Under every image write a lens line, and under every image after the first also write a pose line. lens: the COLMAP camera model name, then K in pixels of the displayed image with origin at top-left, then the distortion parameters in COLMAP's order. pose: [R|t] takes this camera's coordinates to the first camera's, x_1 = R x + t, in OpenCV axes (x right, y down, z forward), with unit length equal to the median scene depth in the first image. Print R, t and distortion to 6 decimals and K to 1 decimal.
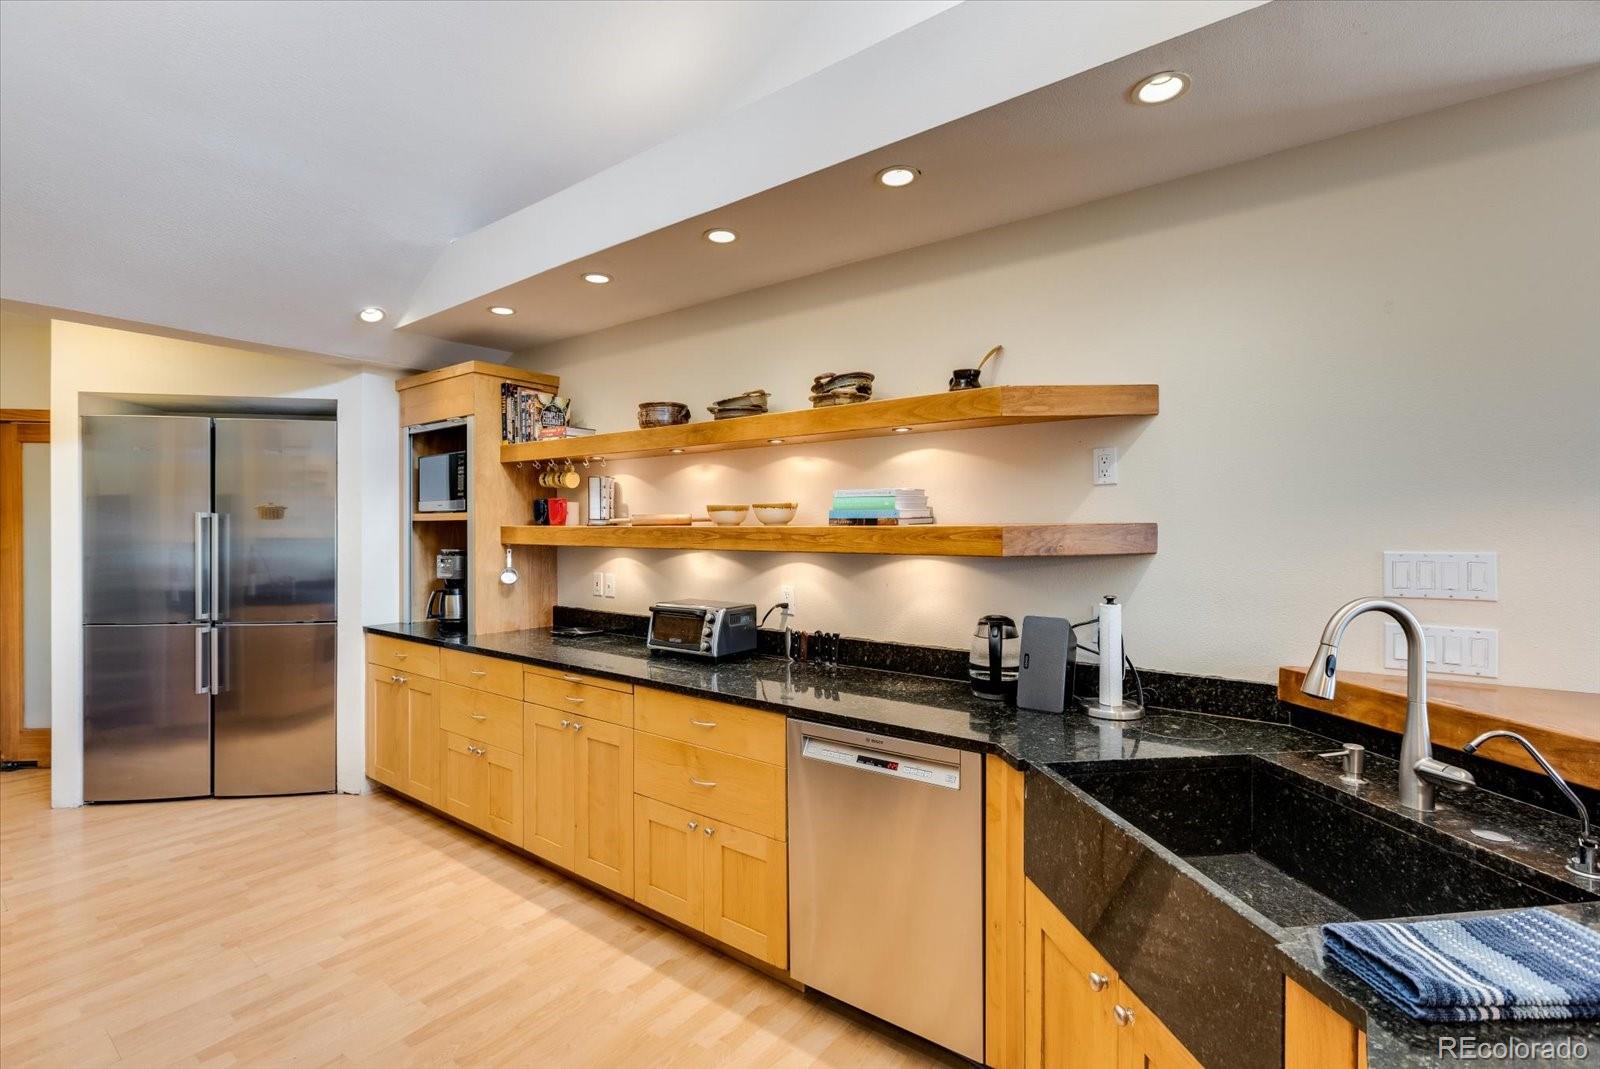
lens RADIAL K [[723.7, 0, 814.4], [0, 723.7, 536.6], [0, 0, 1]] dist [-0.003210, 0.000640]
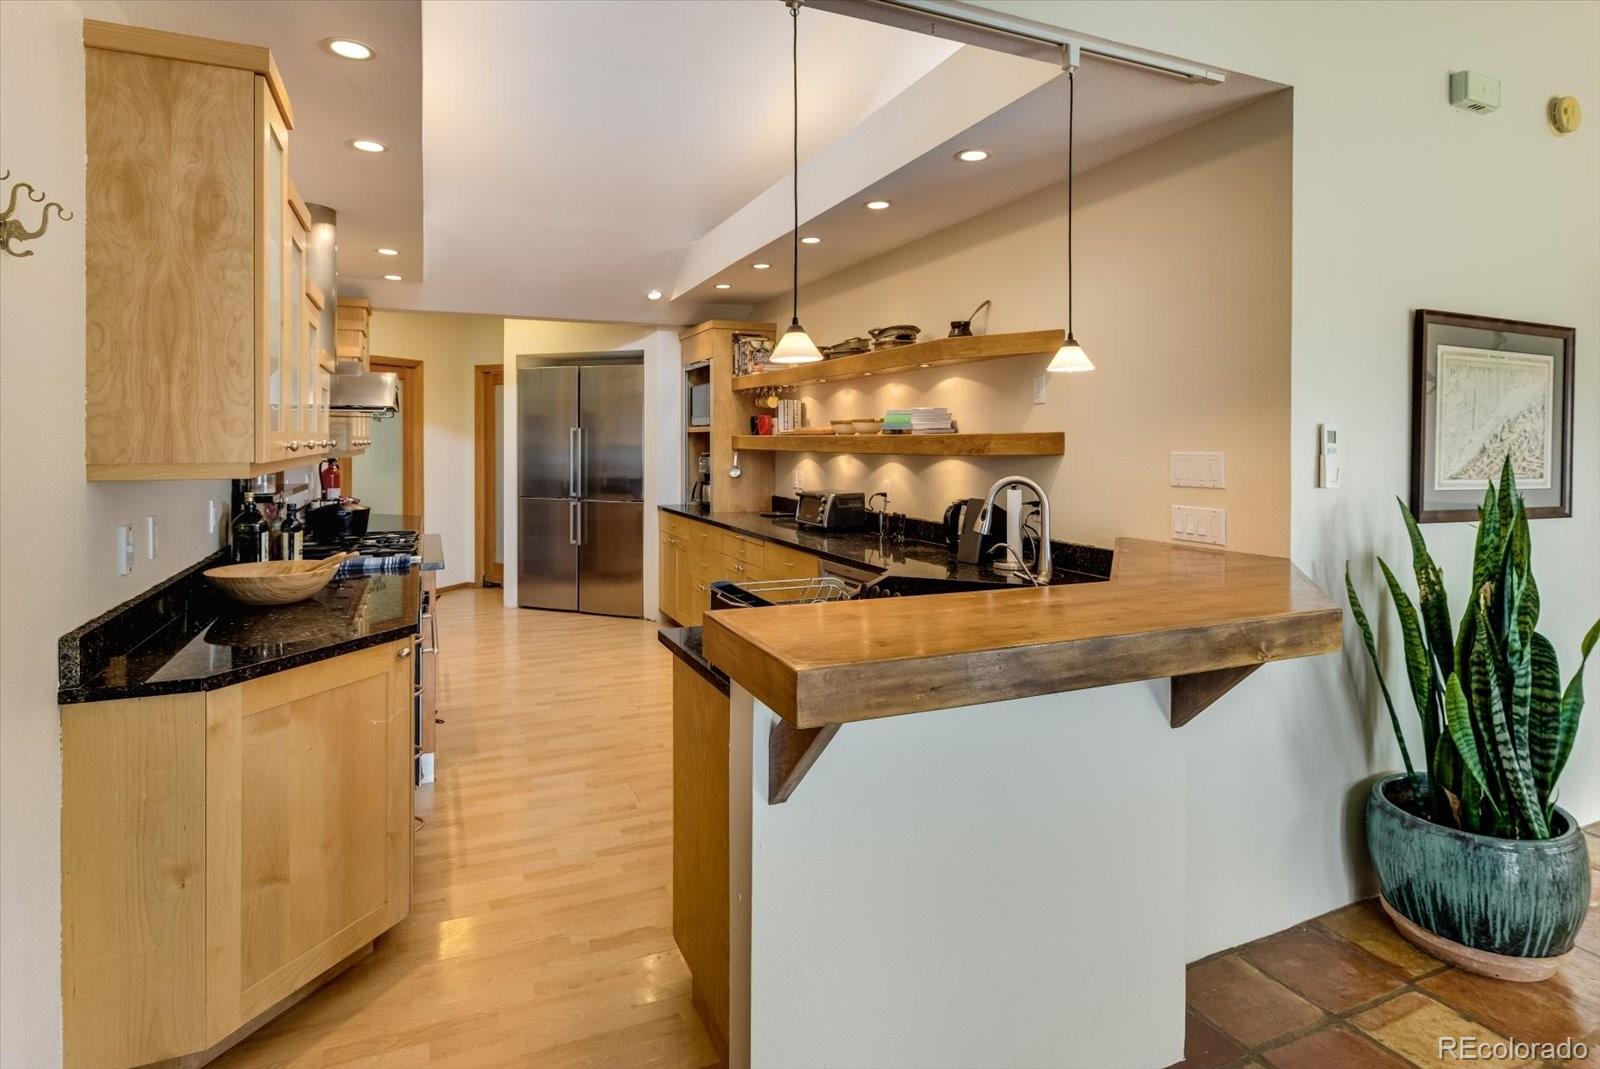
lens RADIAL K [[833.3, 0, 782.3], [0, 833.3, 439.9], [0, 0, 1]] dist [0.005273, 0.000920]
pose [[0.867269, -0.002414, -0.497833, 0.465158], [-0.000942, 0.999978, -0.006492, 0.003903], [0.497838, 0.006099, 0.867248, -0.355647]]
